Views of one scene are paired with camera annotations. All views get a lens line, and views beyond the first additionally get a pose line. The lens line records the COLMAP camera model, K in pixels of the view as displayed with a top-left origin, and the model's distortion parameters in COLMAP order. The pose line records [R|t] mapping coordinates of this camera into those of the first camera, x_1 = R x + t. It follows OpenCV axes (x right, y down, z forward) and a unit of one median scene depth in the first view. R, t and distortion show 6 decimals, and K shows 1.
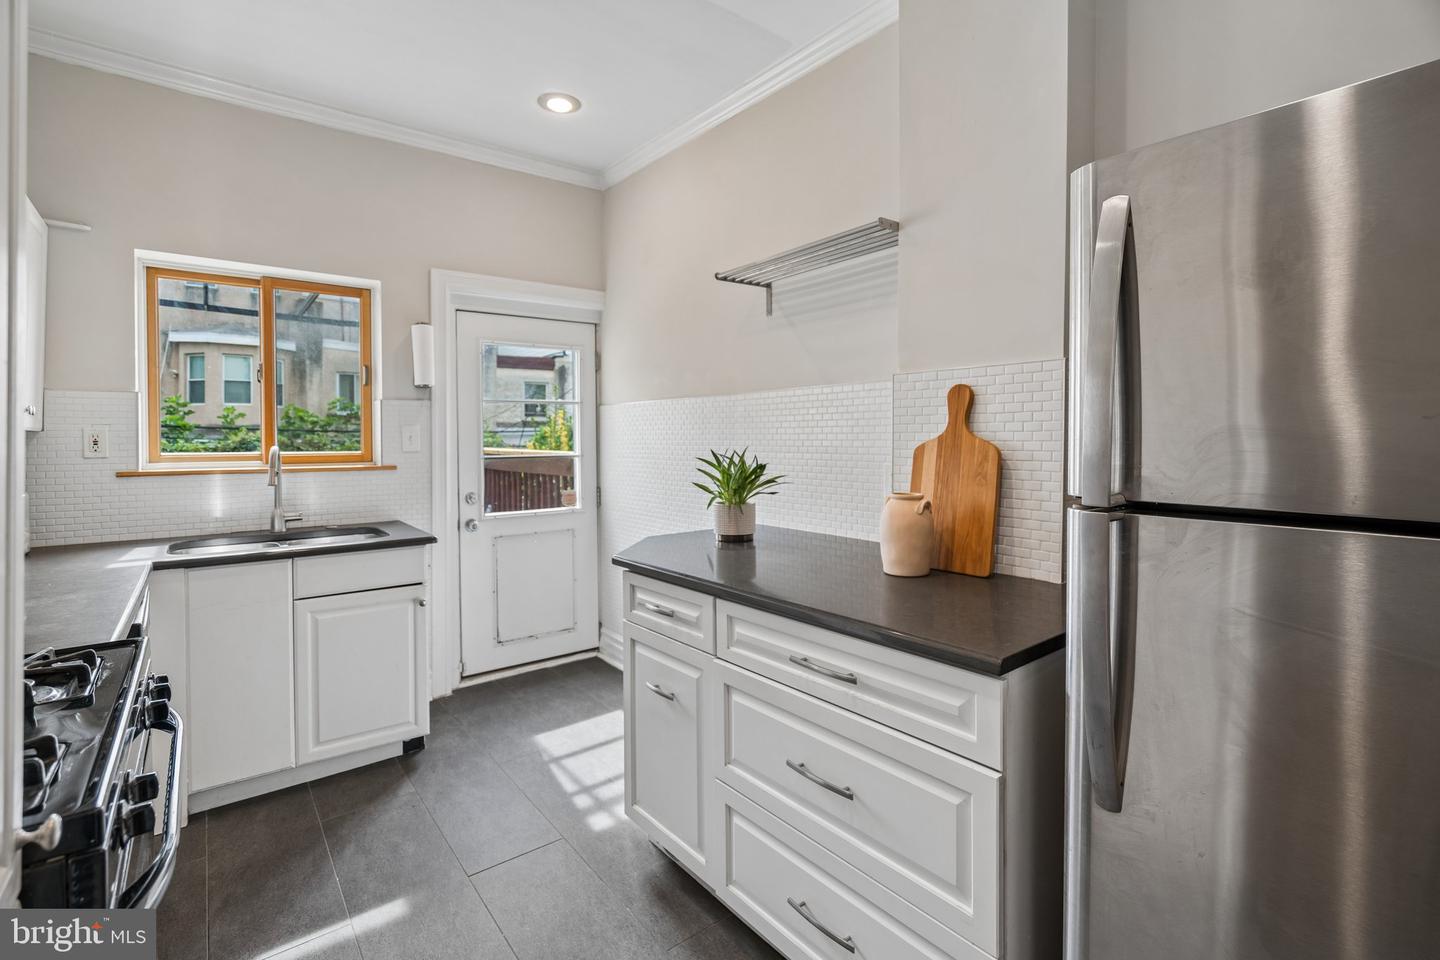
lens RADIAL K [[652.5, 0, 725.7], [0, 652.5, 448.6], [0, 0, 1]] dist [-0.001095, 0.001654]
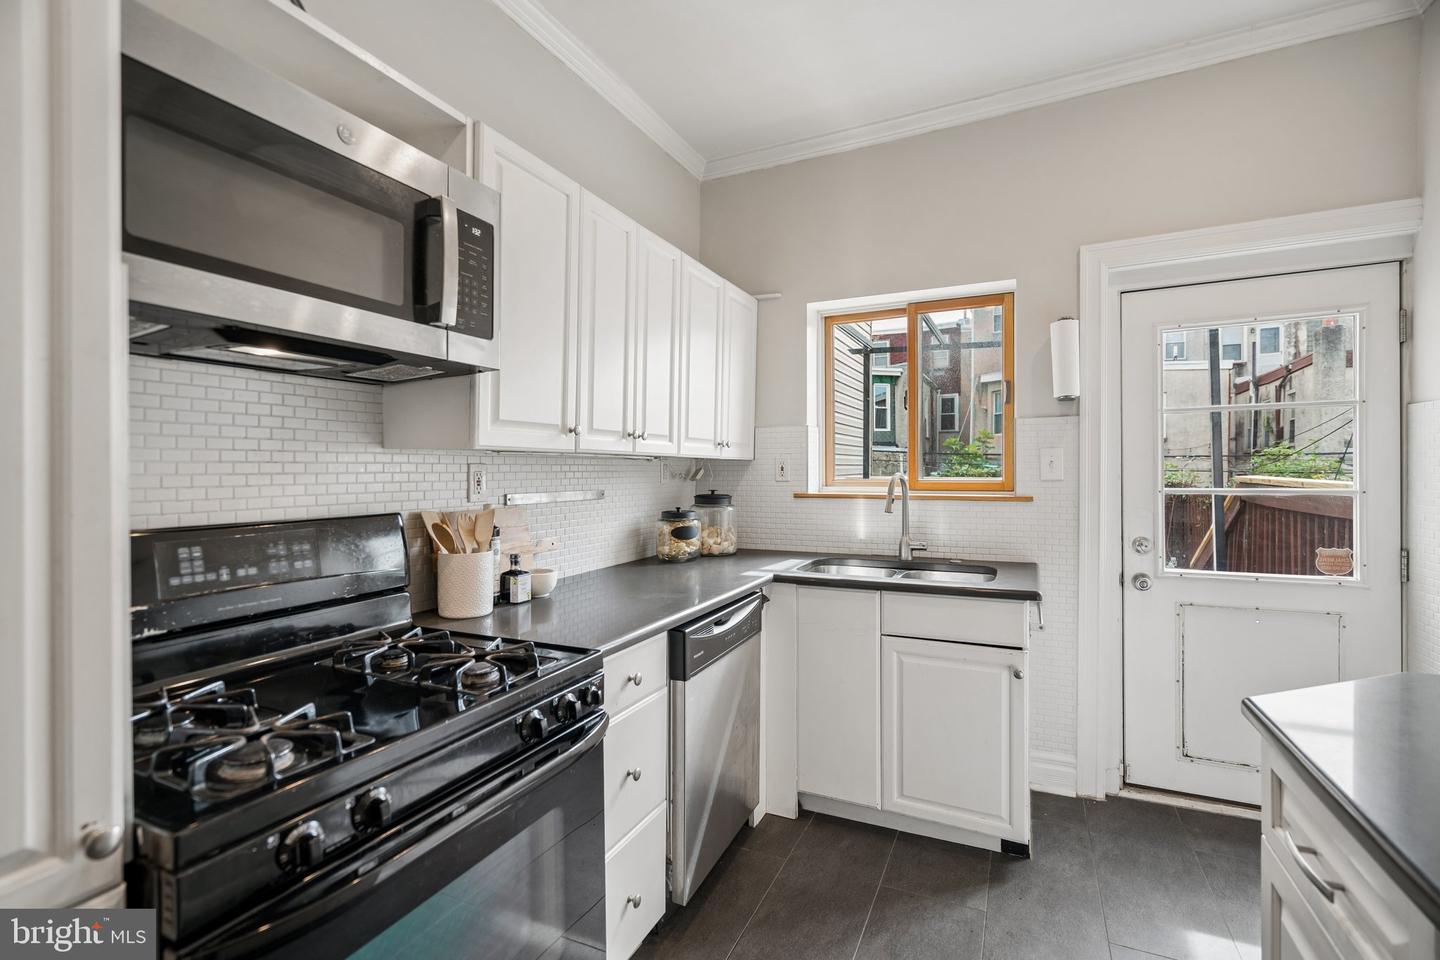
lens RADIAL K [[652.5, 0, 717.3], [0, 652.5, 475.9], [0, 0, 1]] dist [-0.001095, 0.001654]
pose [[0.439646, 0.012763, -0.898081, 0.063432], [-0.009135, 0.999911, 0.009738, -0.005178], [0.898125, 0.003923, 0.439723, 0.271694]]
